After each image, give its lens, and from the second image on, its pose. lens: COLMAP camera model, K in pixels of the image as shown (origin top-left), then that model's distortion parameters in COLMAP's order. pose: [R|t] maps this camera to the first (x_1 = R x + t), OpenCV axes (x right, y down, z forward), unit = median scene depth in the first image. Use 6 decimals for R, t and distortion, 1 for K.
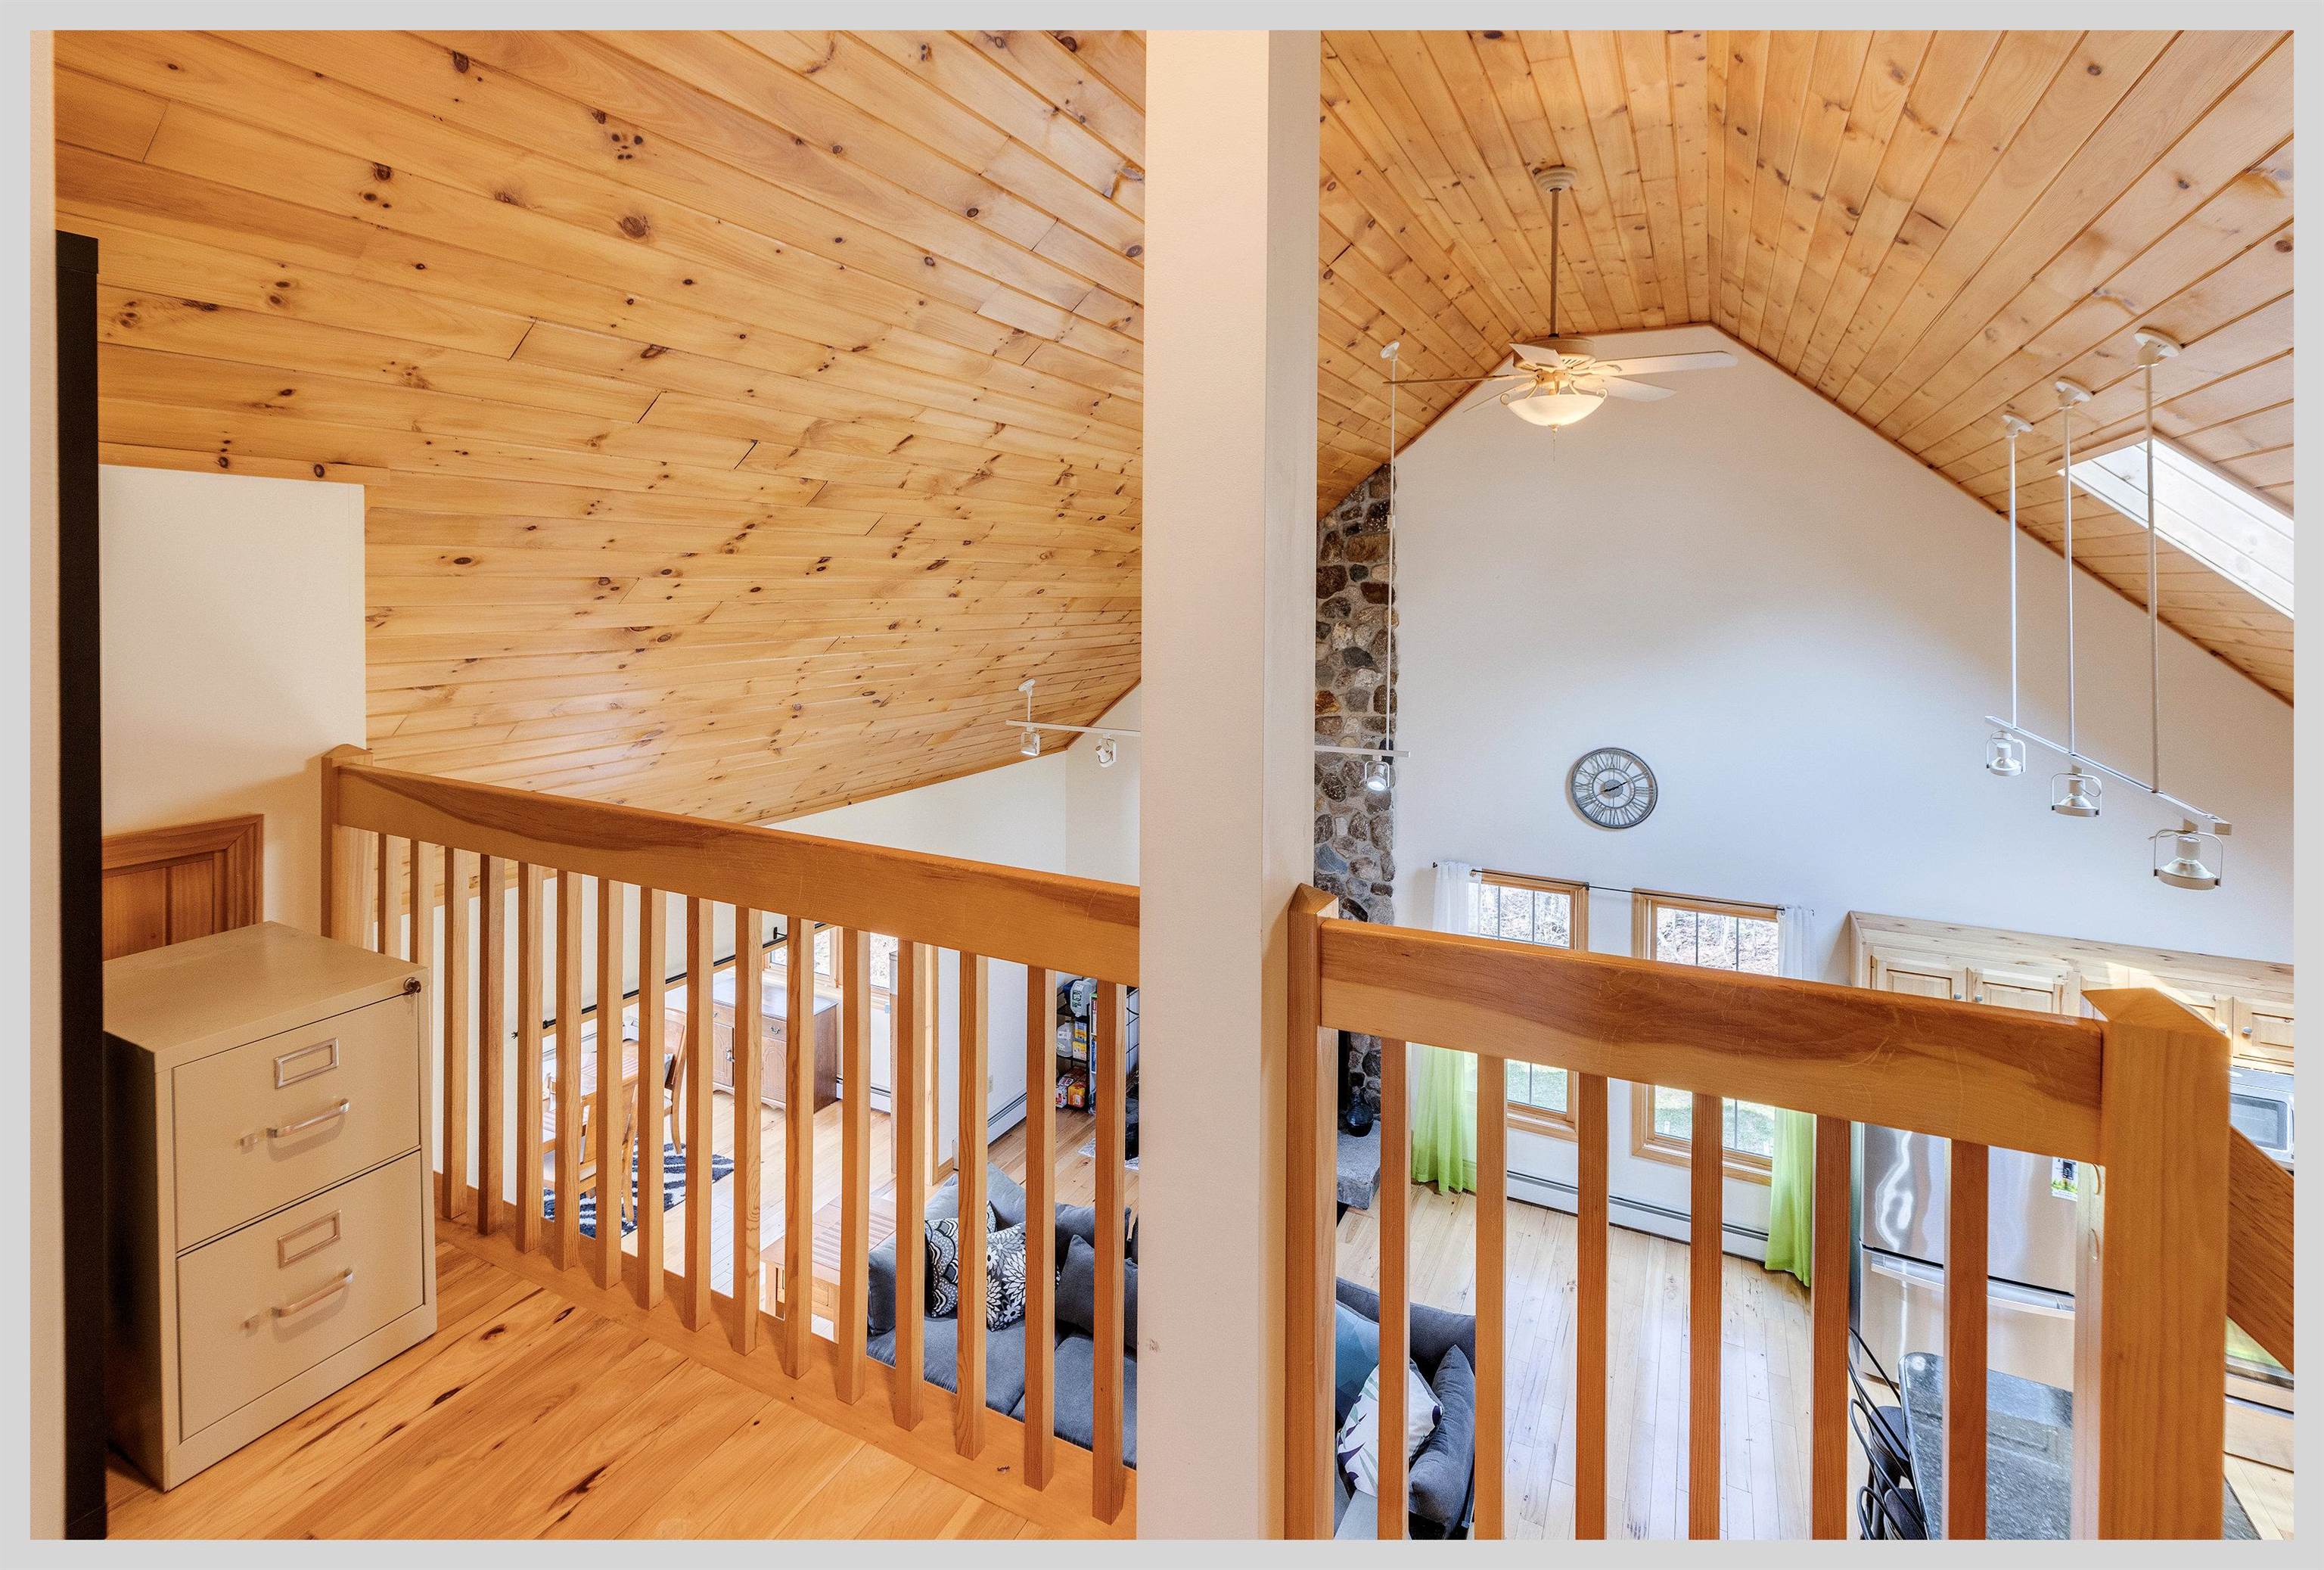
lens RADIAL K [[1077.2, 0, 1157.7], [0, 1077.2, 594.5], [0, 0, 1]] dist [-0.002599, 0.000307]
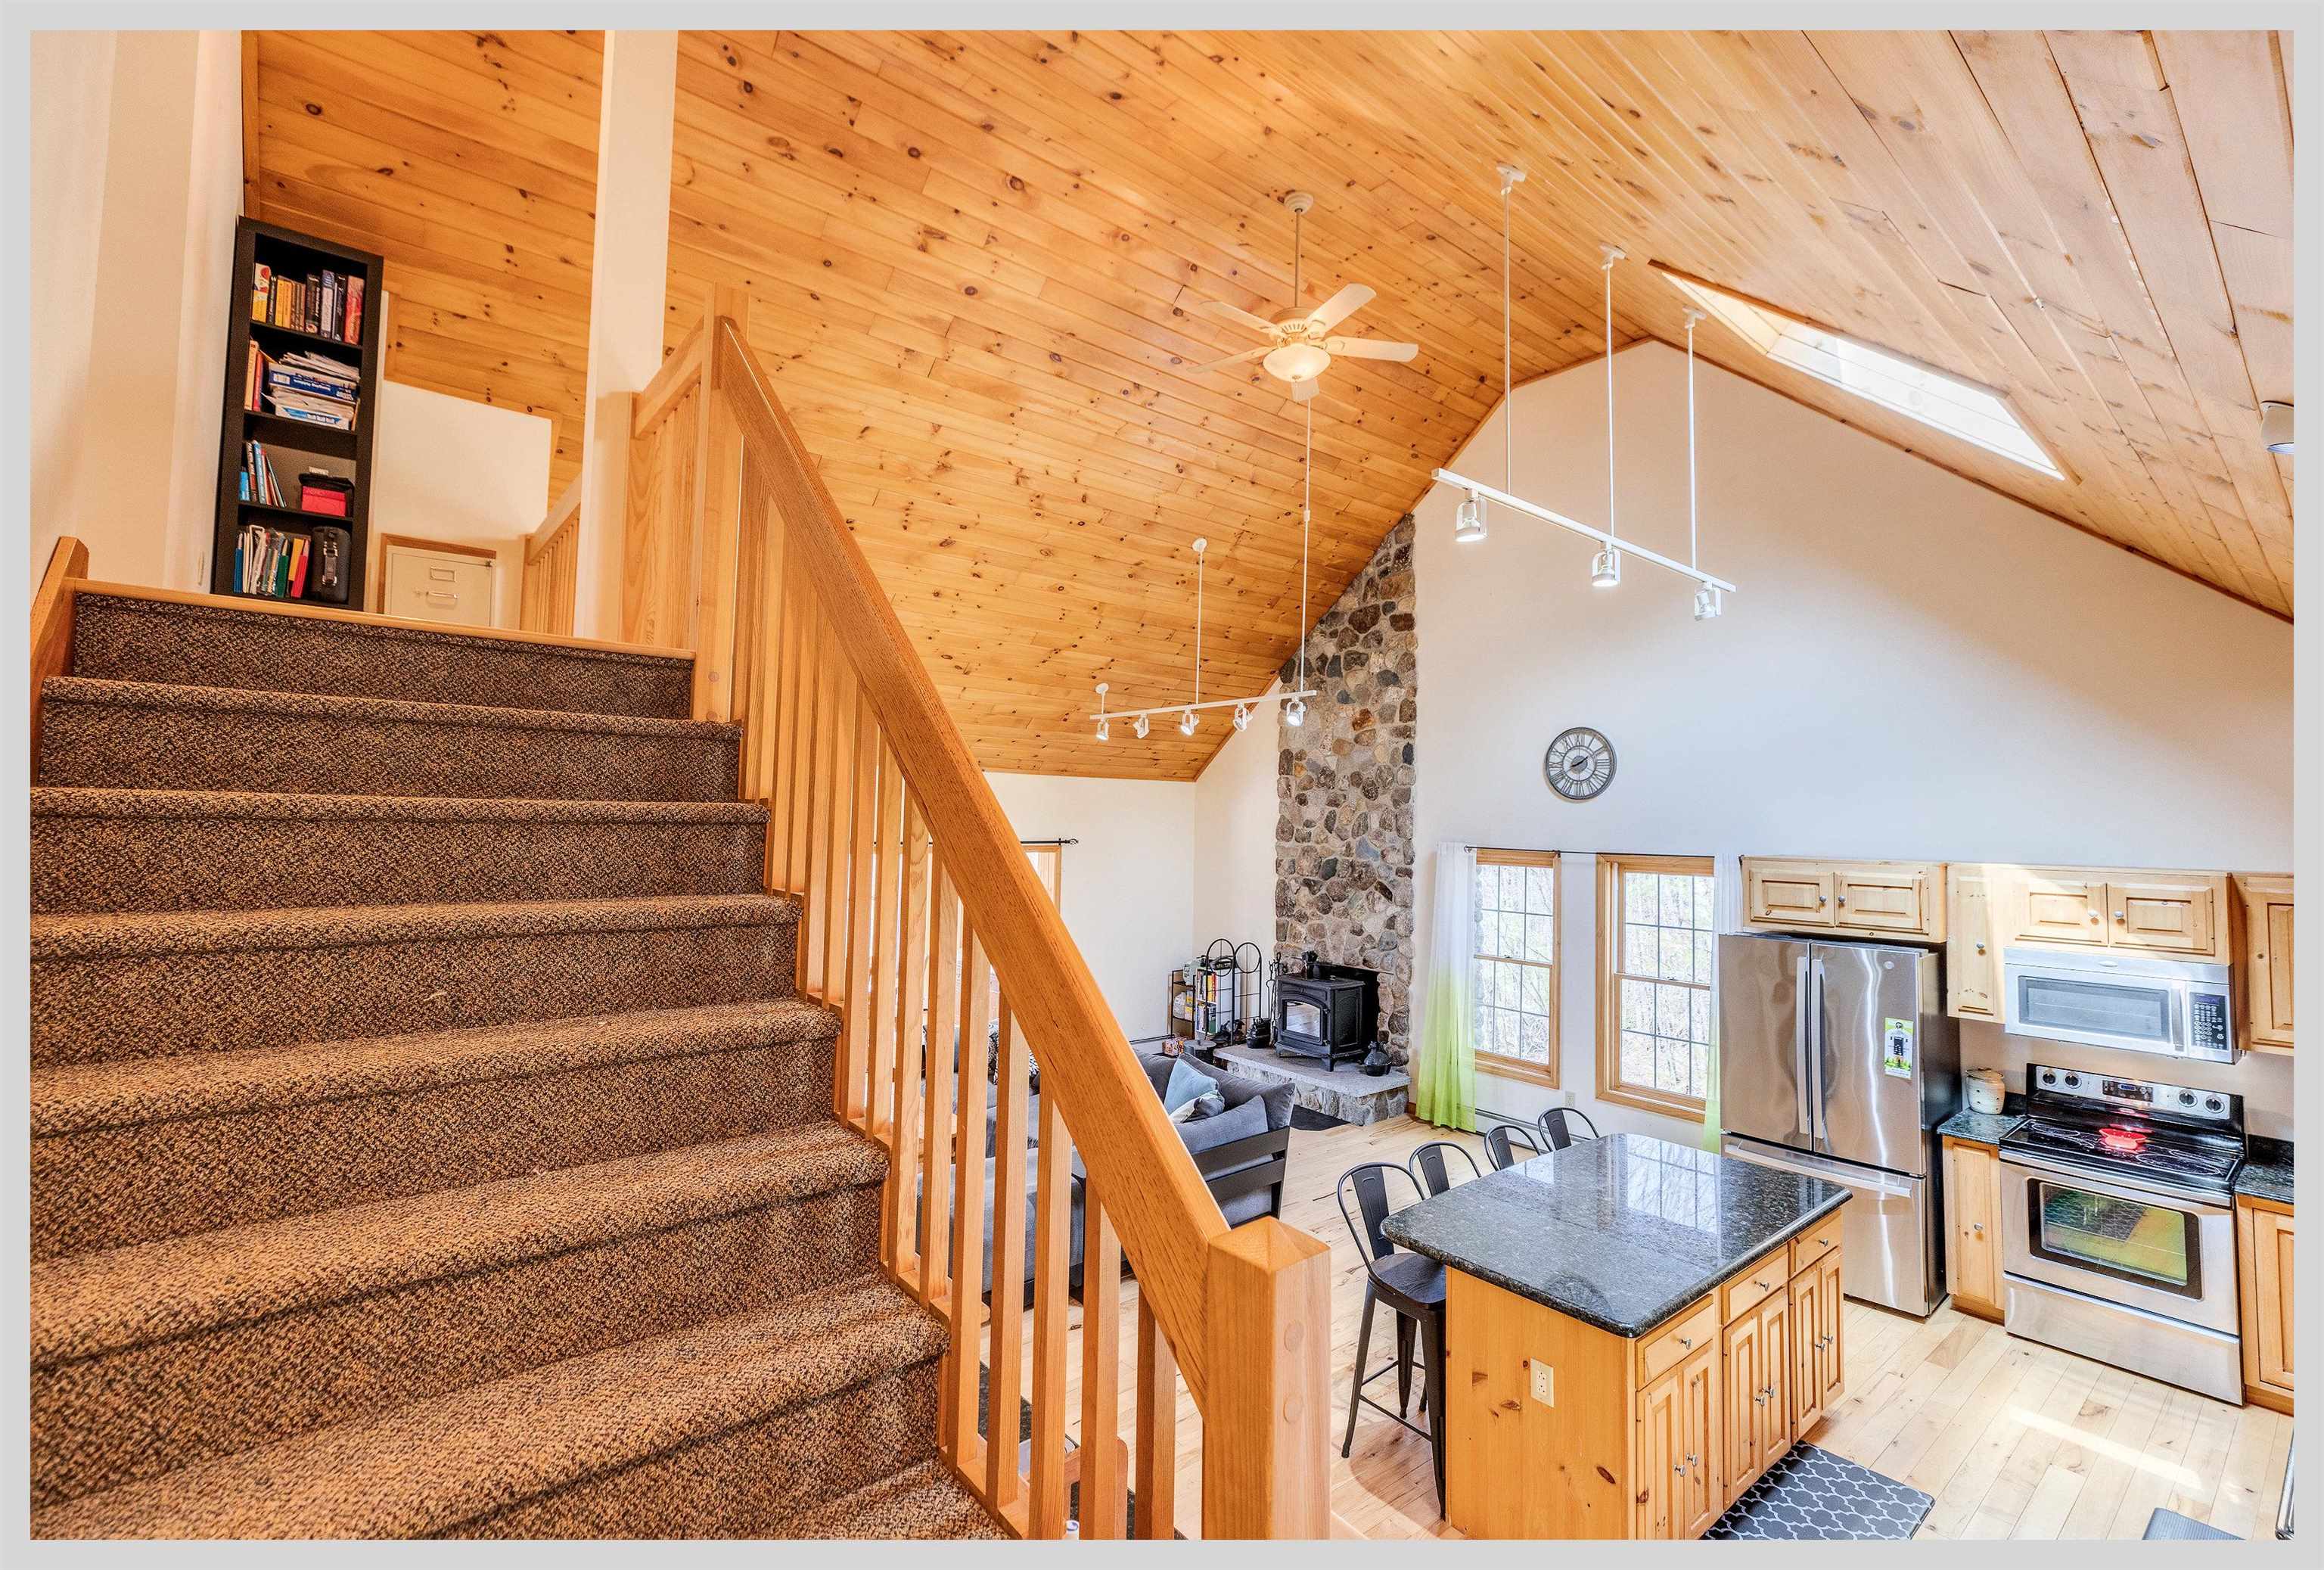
lens RADIAL K [[1007.3, 0, 1159.1], [0, 1007.3, 772.2], [0, 0, 1]] dist [0.000833, -0.000218]
pose [[0.916711, -0.008391, -0.399462, 0.402221], [-0.017732, 0.997940, -0.061655, 0.237948], [0.399157, 0.063603, 0.914674, -0.113822]]
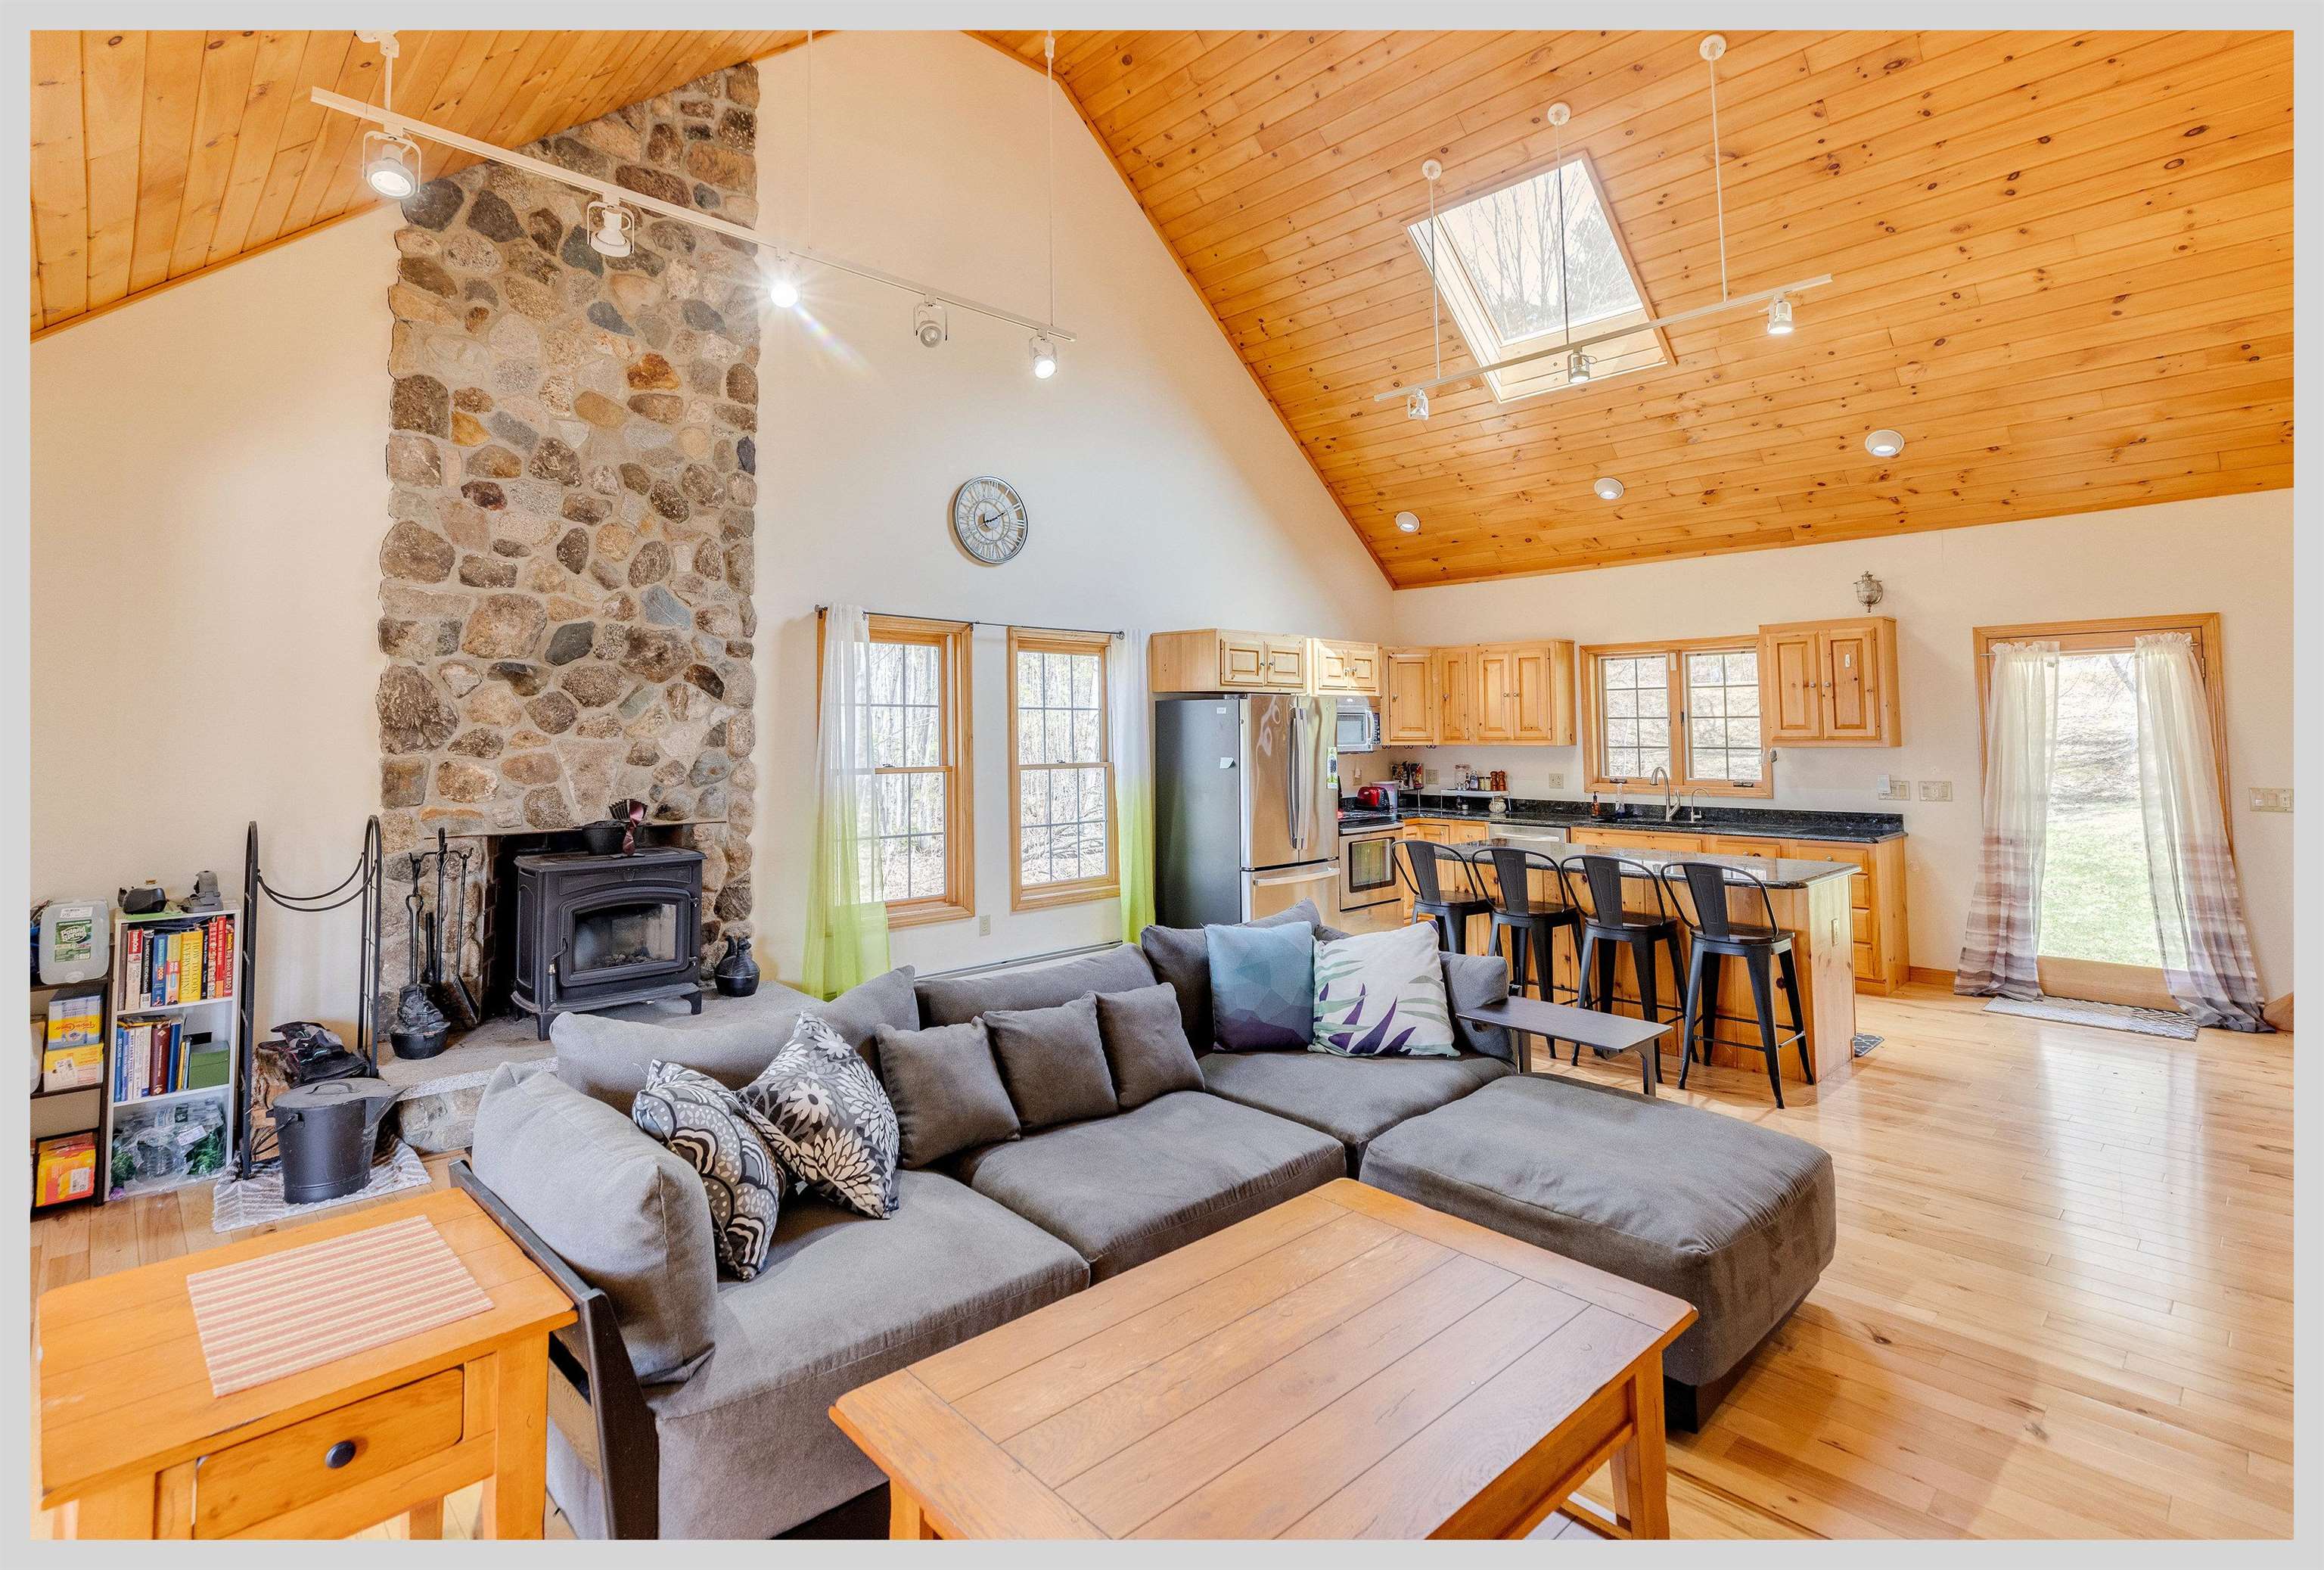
lens RADIAL K [[1098.8, 0, 1184.7], [0, 1098.8, 676.7], [0, 0, 1]] dist [0.003516, 0.000466]
pose [[0.312926, 0.039243, 0.948967, -0.381639], [0.016439, 0.998773, -0.046724, 0.330072], [-0.949635, 0.030221, 0.311896, 0.501462]]
